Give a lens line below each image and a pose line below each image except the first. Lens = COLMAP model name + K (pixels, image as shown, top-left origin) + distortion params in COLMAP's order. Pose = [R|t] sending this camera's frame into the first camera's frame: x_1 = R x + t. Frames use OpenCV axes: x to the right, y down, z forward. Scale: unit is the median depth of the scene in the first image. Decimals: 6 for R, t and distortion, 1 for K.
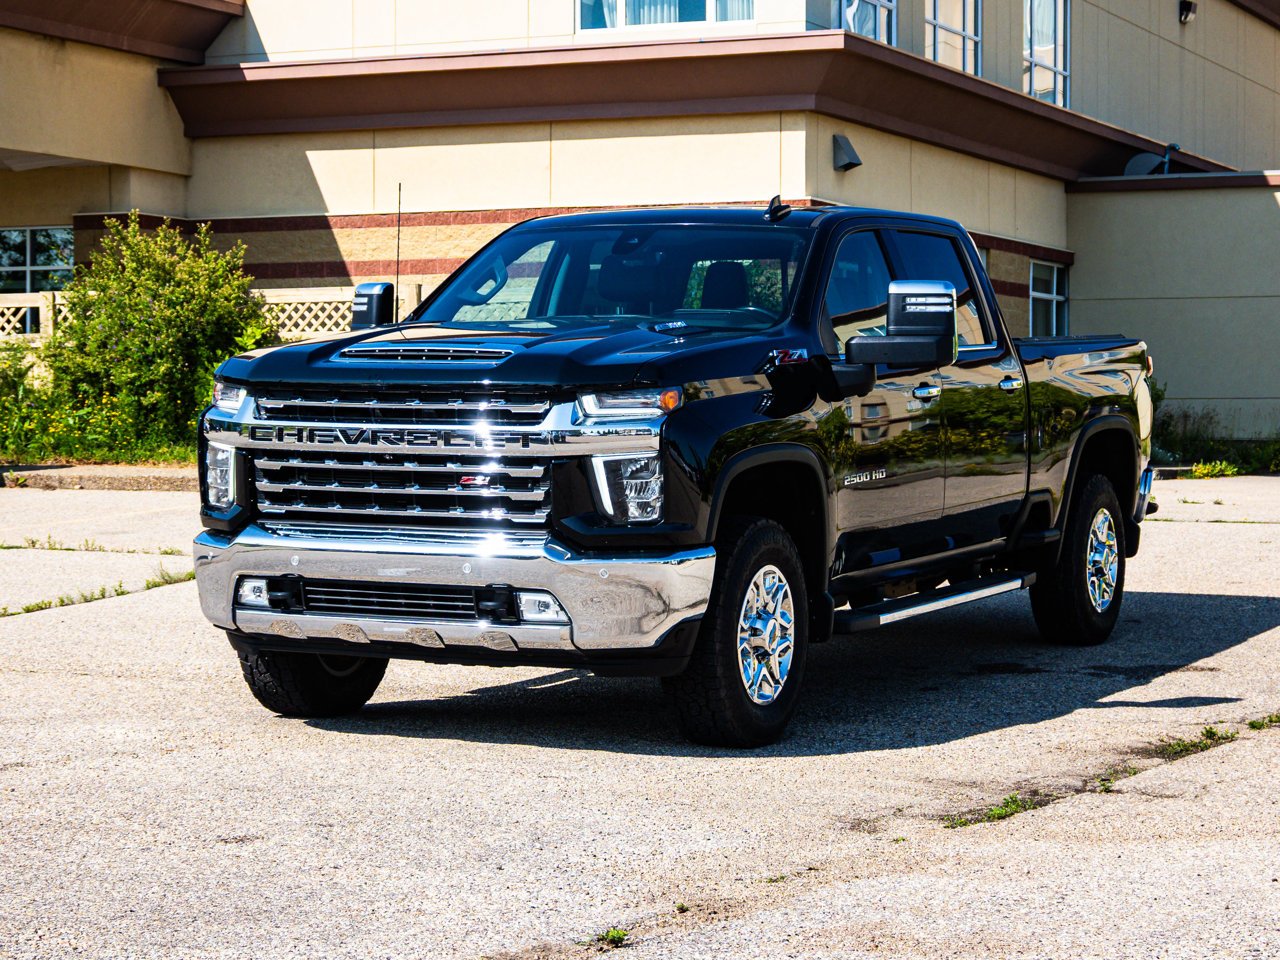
lens RADIAL K [[3042.2, 0, 640.0], [0, 3042.2, 480.0], [0, 0, 1]] dist [-0.000360, 0.420033]
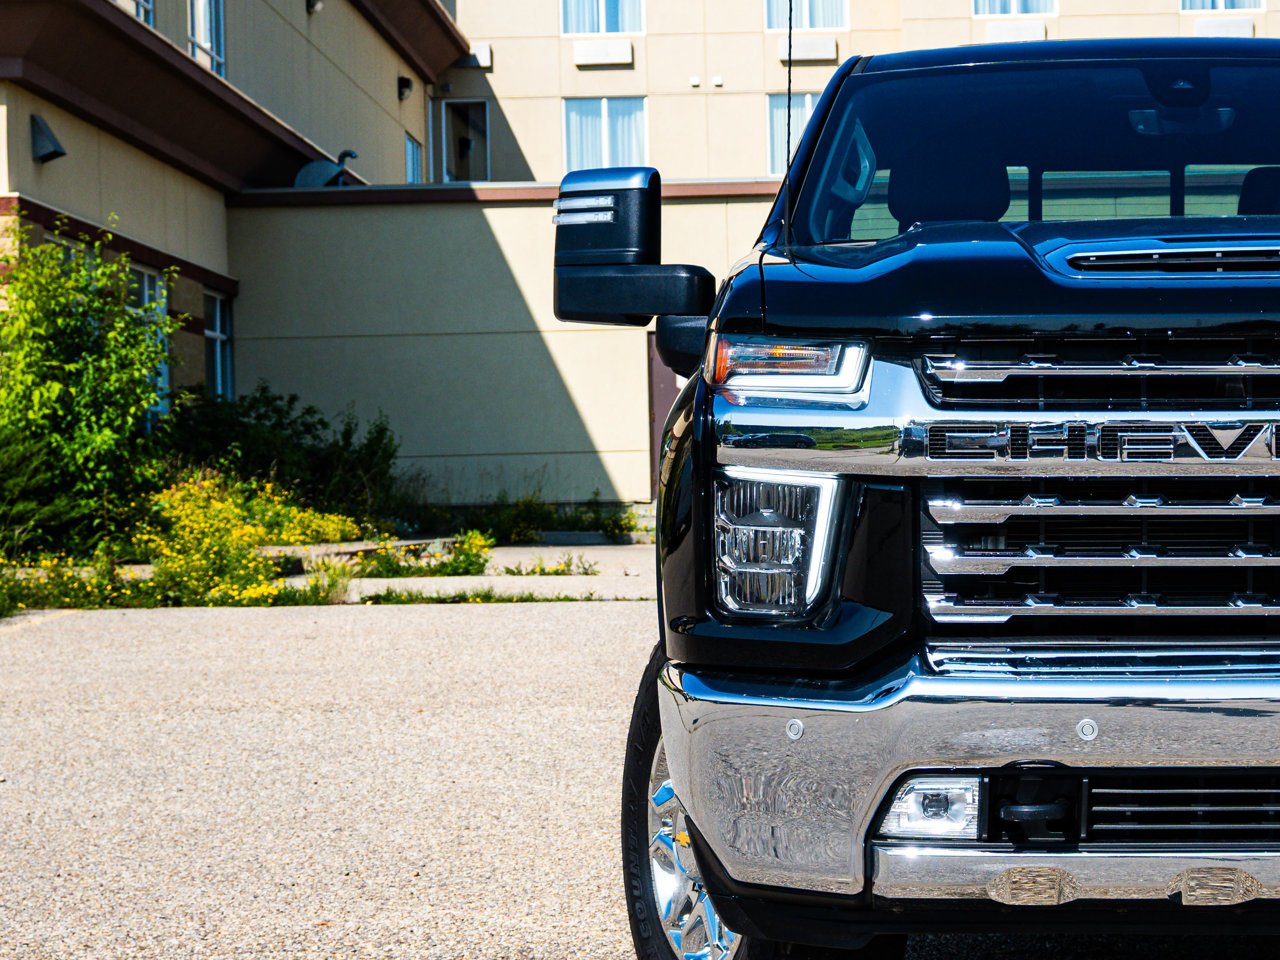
lens RADIAL K [[3239.5, 0, 849.0], [0, 3239.5, 356.7], [0, 0, 1]] dist [-0.027975, 0.313080]
pose [[0.898714, -0.004862, 0.438509, -0.343558], [0.032856, 0.997875, -0.056274, -0.001874], [-0.437303, 0.064981, 0.896963, 0.590189]]
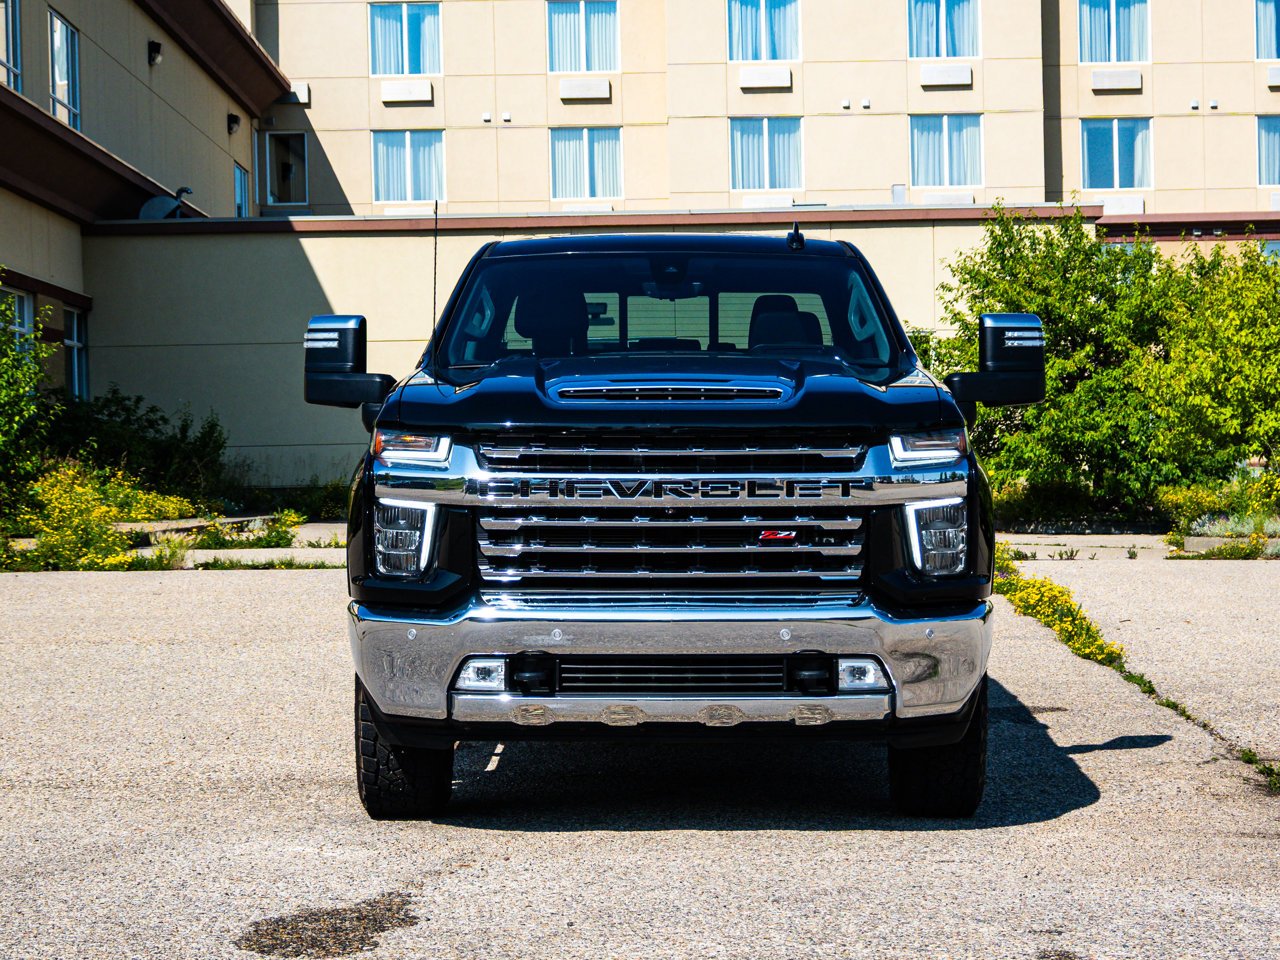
lens RADIAL K [[3042.2, 0, 640.0], [0, 3042.2, 480.0], [0, 0, 1]] dist [-0.000360, 0.420033]
pose [[0.901000, -0.020064, 0.433354, -0.459879], [0.027335, 0.999571, -0.010553, -0.007439], [-0.432956, 0.021354, 0.901162, 0.211892]]
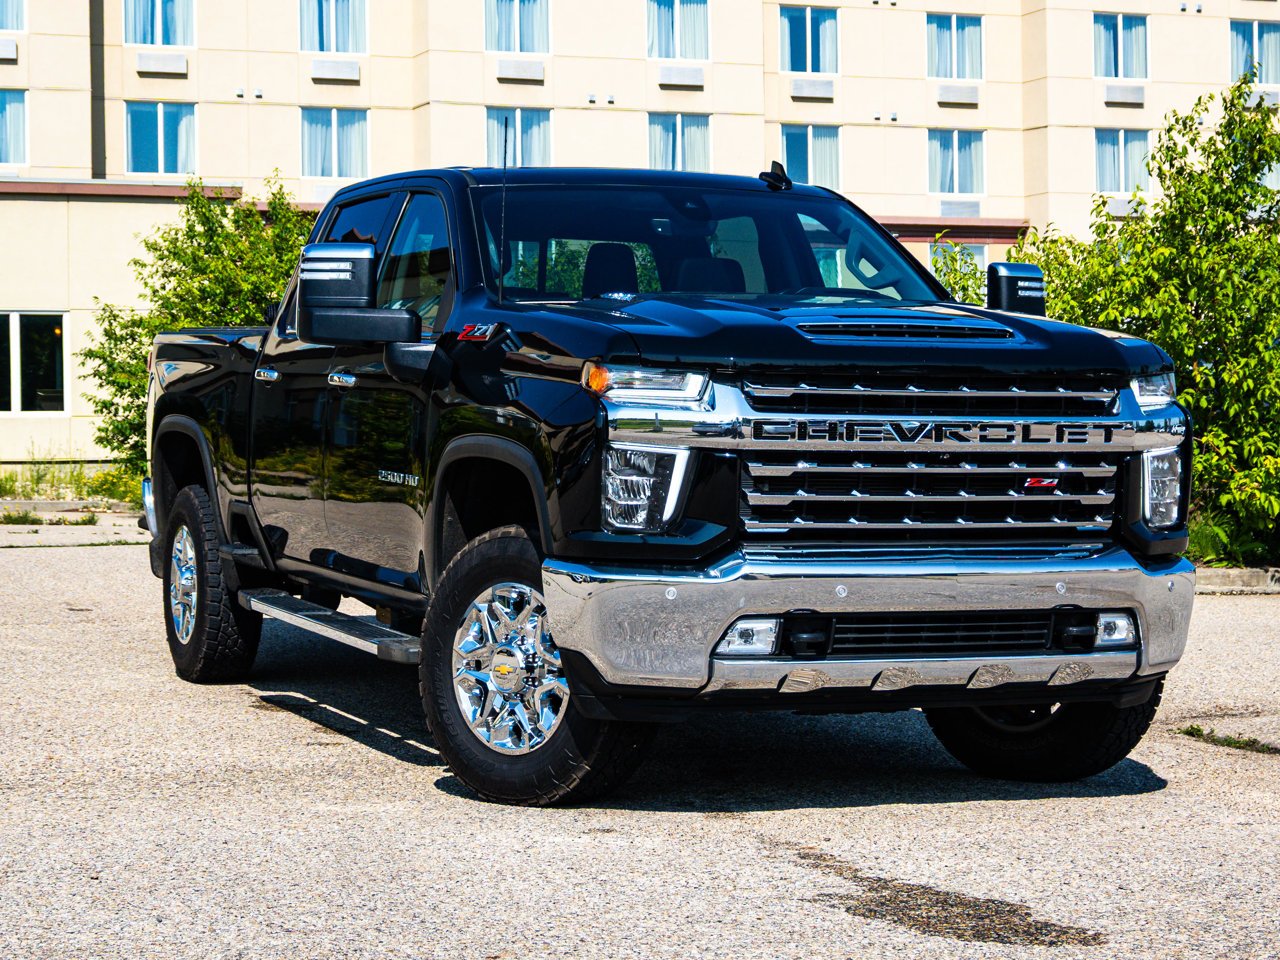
lens RADIAL K [[3042.2, 0, 640.0], [0, 3042.2, 480.0], [0, 0, 1]] dist [-0.000360, 0.420033]
pose [[0.672837, -0.019051, 0.739546, -0.720703], [0.027430, 0.999623, 0.000795, -0.004177], [-0.739282, 0.019751, 0.673106, 0.505865]]
